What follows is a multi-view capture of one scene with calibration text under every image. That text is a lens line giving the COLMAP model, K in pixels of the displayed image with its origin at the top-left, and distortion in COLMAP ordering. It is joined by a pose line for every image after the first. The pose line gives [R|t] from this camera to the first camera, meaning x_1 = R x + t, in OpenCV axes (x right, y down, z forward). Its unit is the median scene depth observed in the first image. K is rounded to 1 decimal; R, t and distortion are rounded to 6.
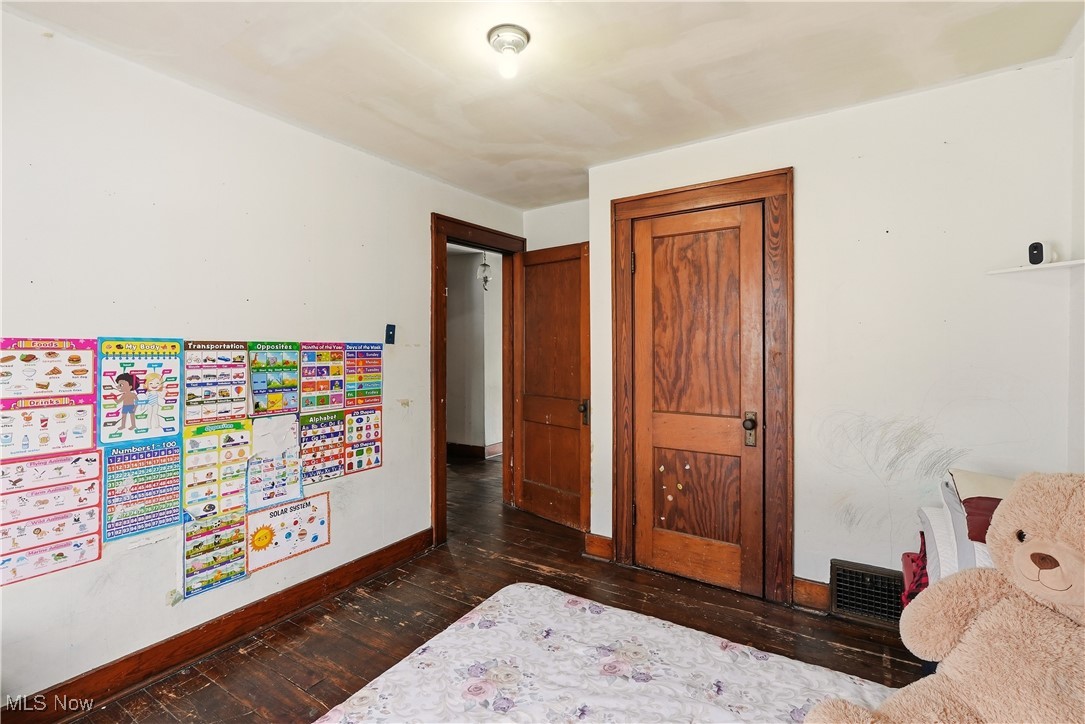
lens RADIAL K [[500.7, 0, 542.4], [0, 500.7, 354.1], [0, 0, 1]] dist [-0.010374, 0.002792]
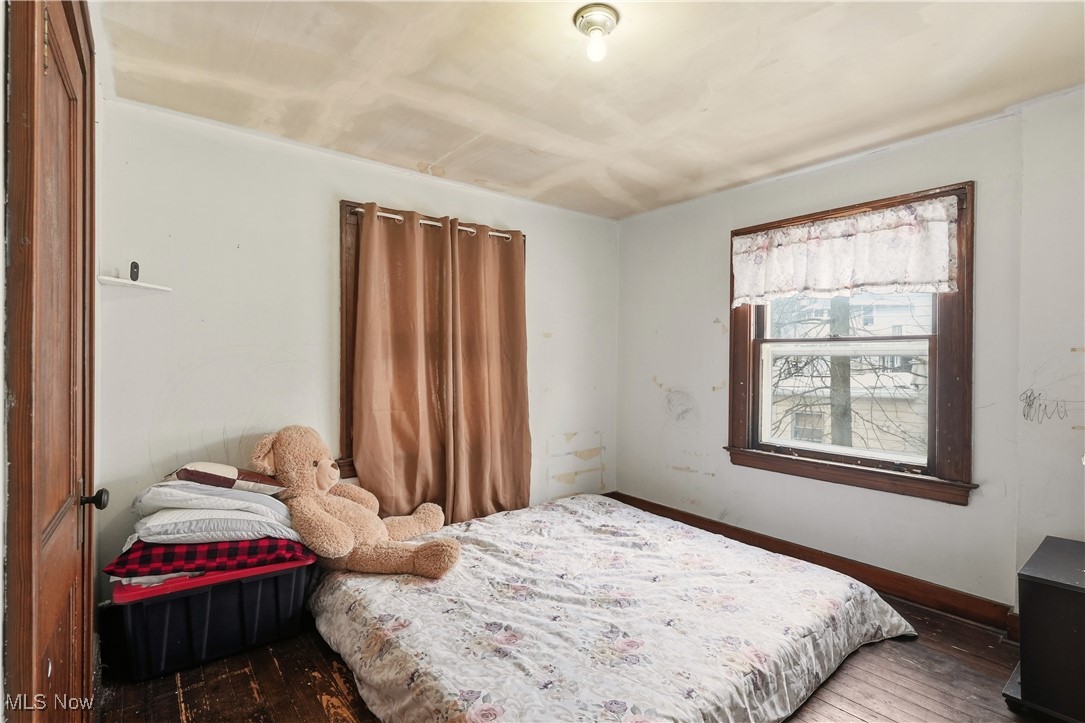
lens RADIAL K [[500.7, 0, 544.6], [0, 500.7, 361.6], [0, 0, 1]] dist [-0.010374, 0.002792]
pose [[-0.947375, 0.001620, 0.320121, -0.296252], [0.003261, 0.999984, 0.004589, 0.001522], [-0.320108, 0.005391, -0.947366, 2.047698]]
